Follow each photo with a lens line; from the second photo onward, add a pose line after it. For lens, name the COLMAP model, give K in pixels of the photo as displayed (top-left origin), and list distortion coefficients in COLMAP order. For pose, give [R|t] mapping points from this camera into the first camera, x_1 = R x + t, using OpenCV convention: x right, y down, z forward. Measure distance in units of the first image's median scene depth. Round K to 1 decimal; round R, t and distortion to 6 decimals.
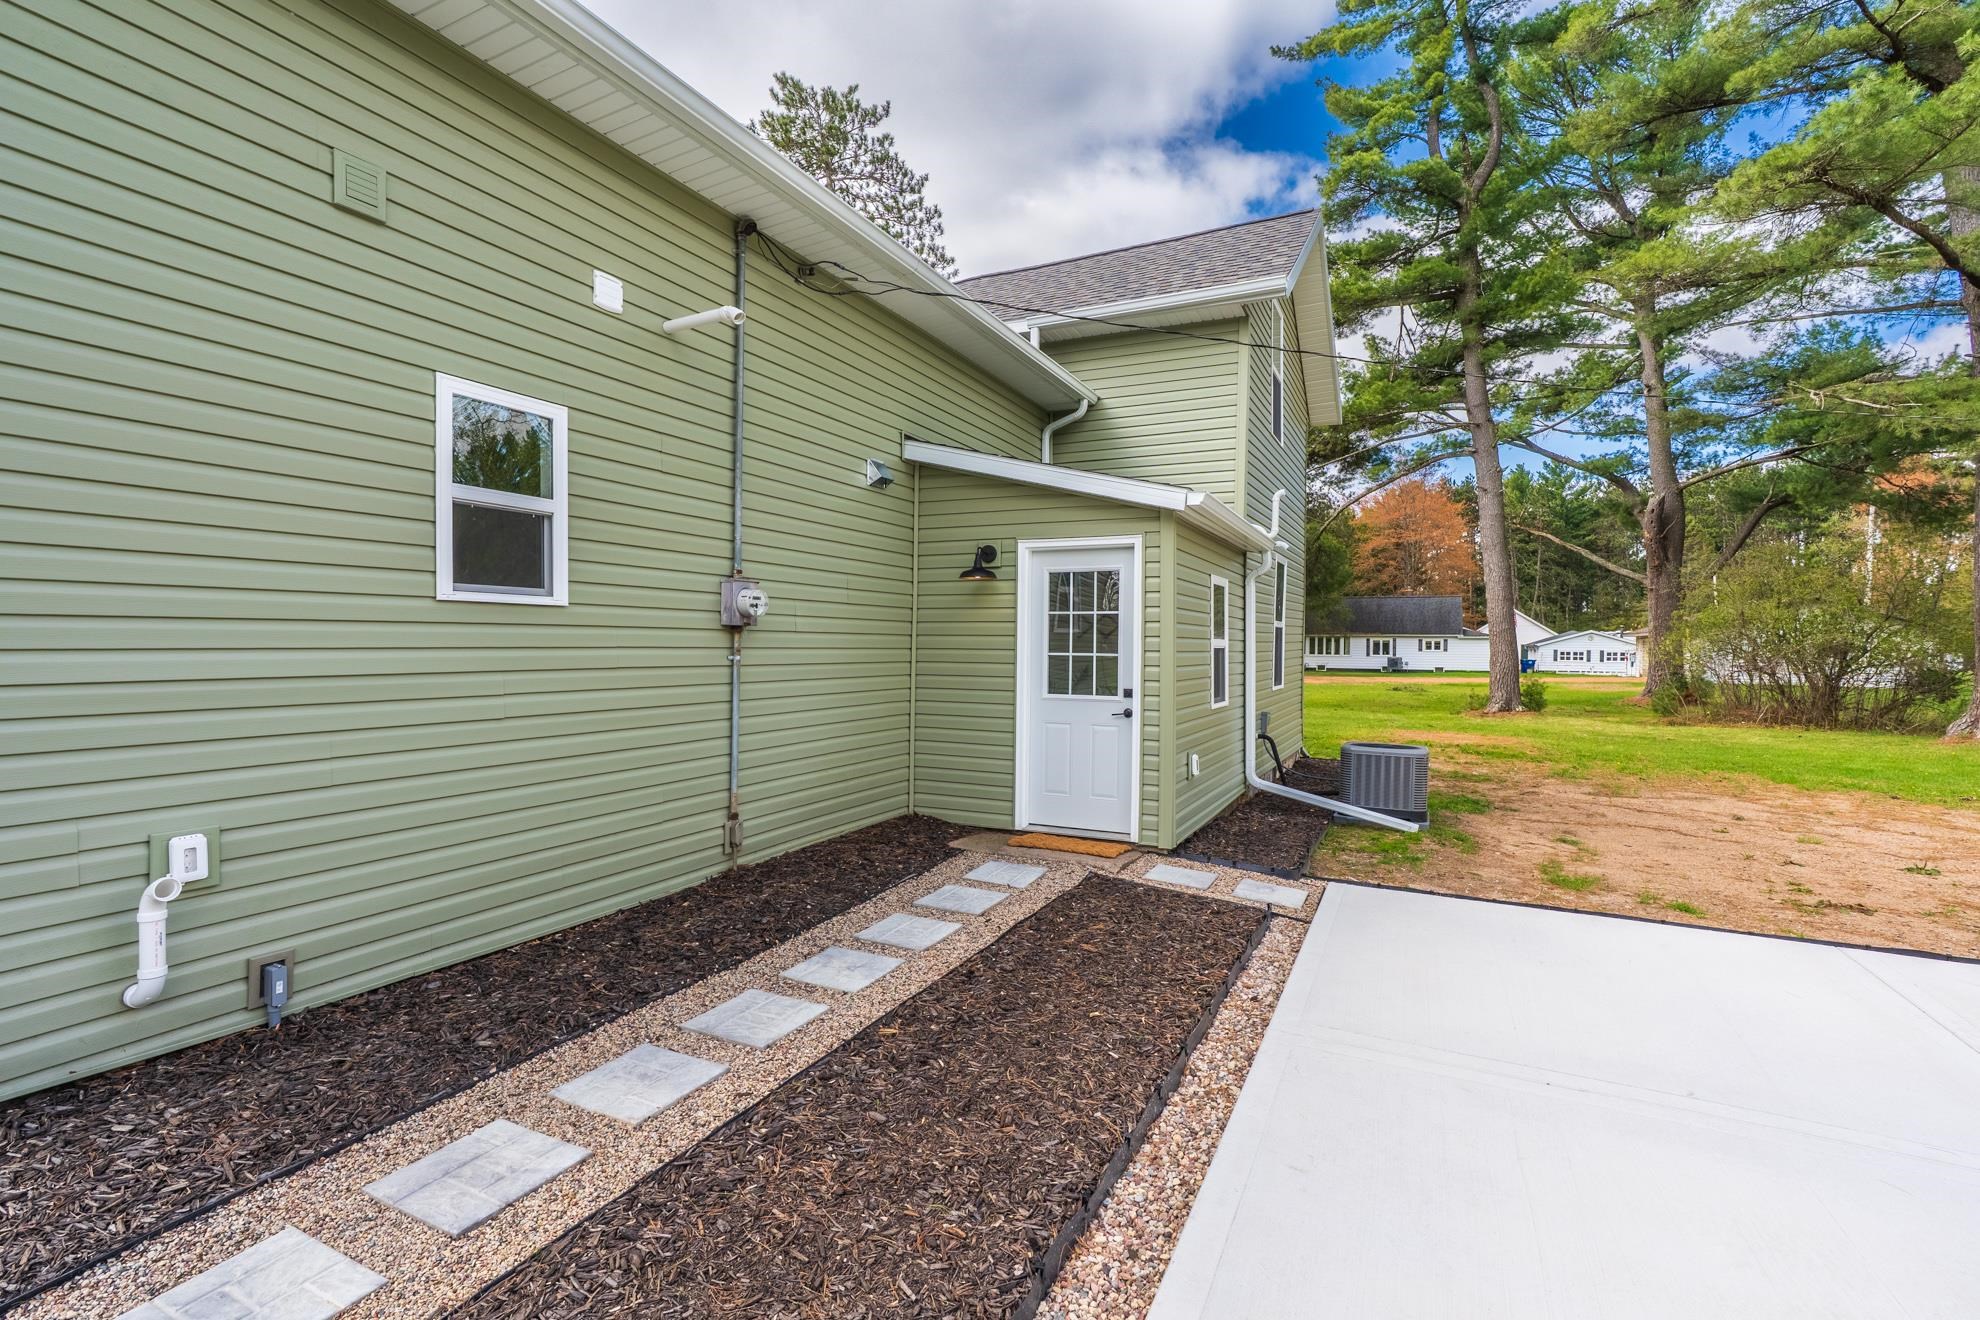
lens RADIAL K [[900.3, 0, 975.0], [0, 900.3, 653.5], [0, 0, 1]] dist [-0.008280, 0.000010]
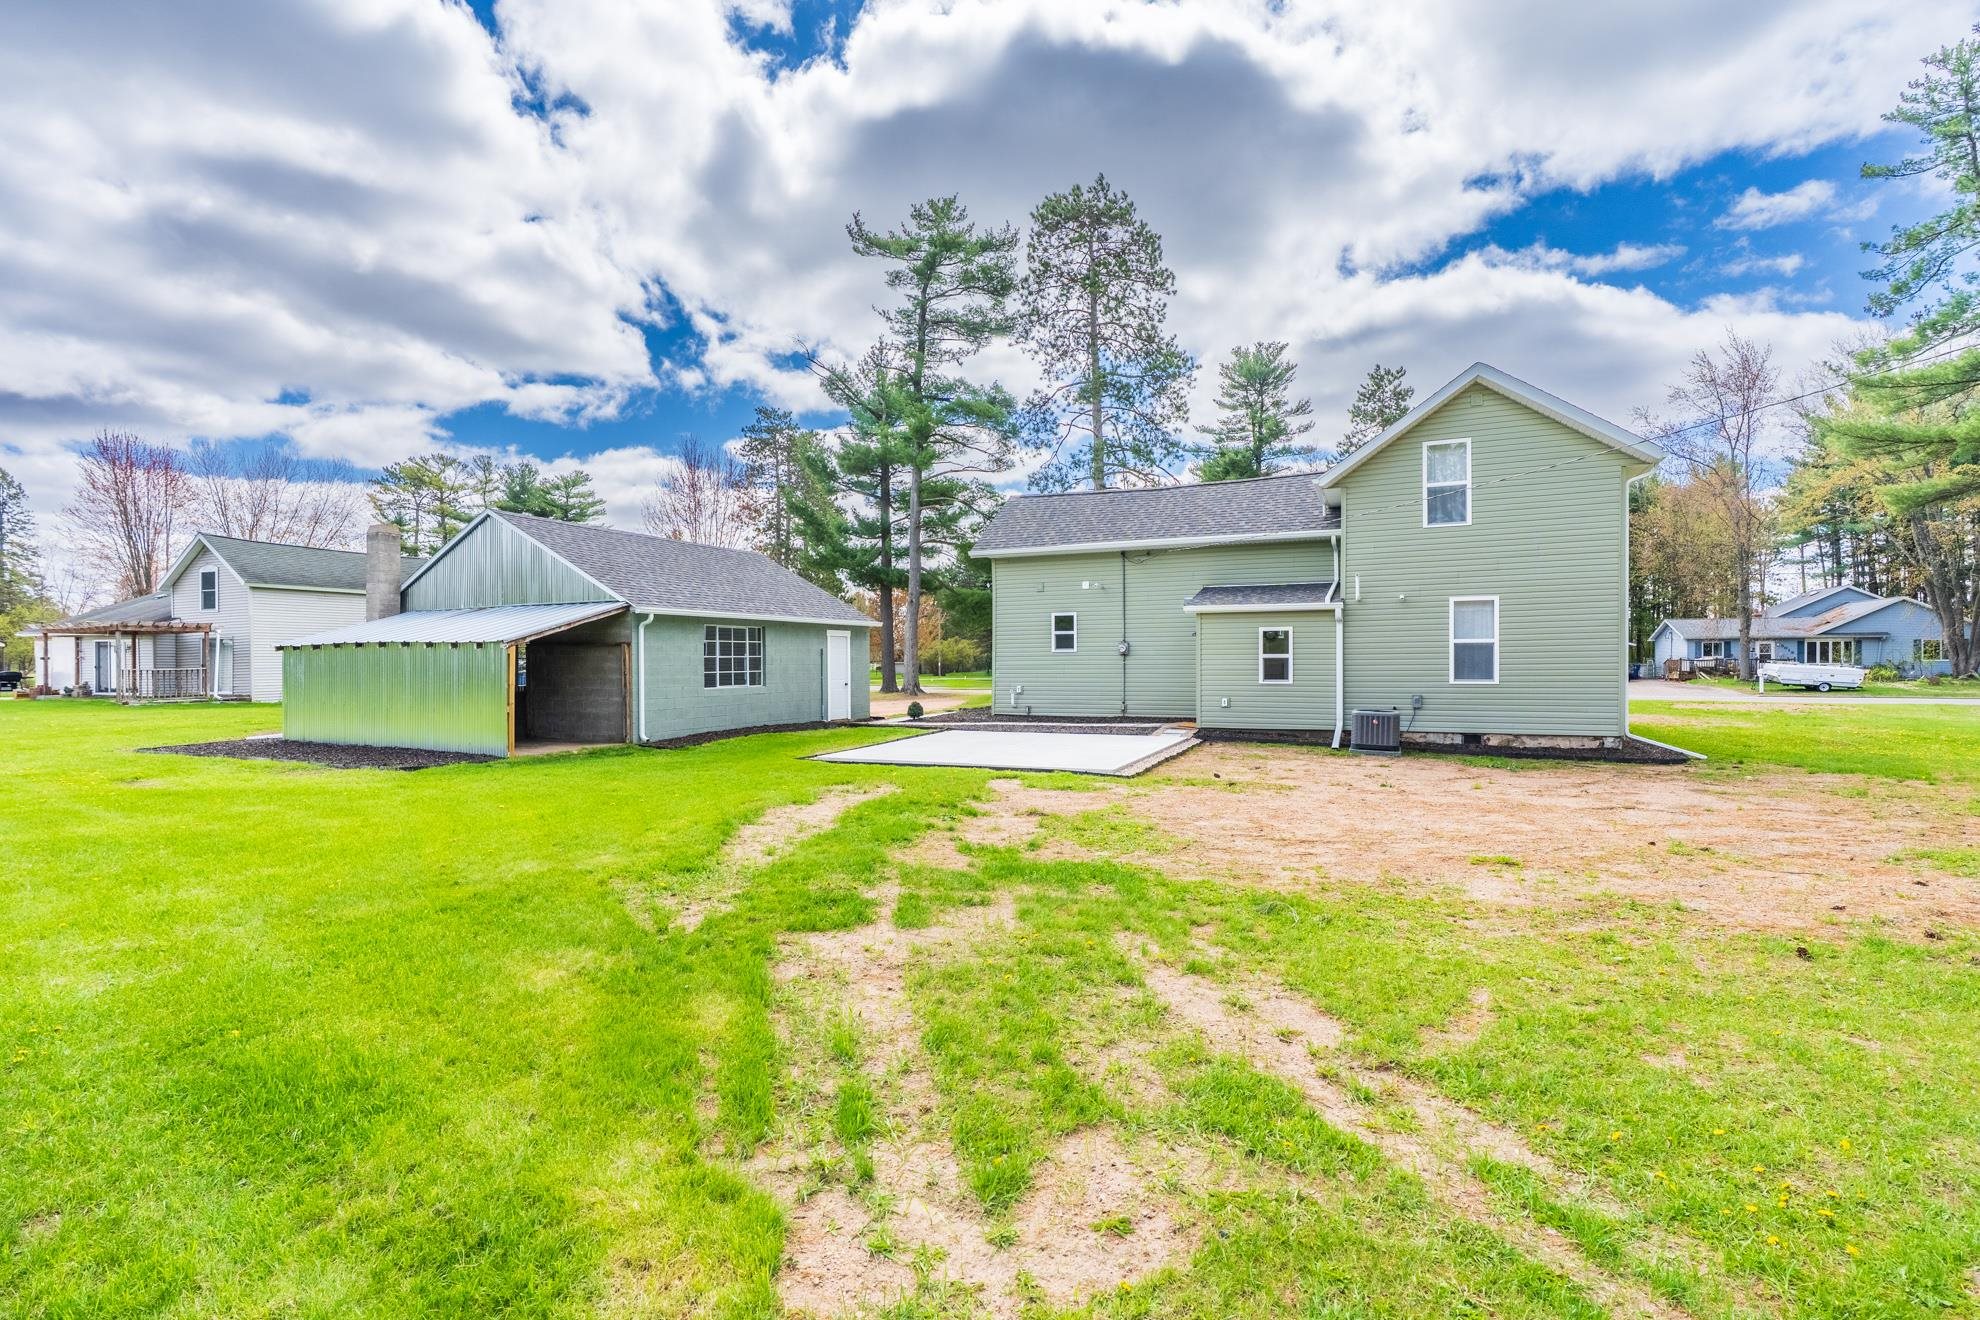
lens RADIAL K [[901.6, 0, 993.9], [0, 901.6, 664.6], [0, 0, 1]] dist [-0.002211, -0.000097]
pose [[0.058212, -0.006411, -0.998284, 2.904958], [-0.005043, 0.999965, -0.006716, 0.035089], [0.998291, 0.005426, 0.058178, 0.162611]]
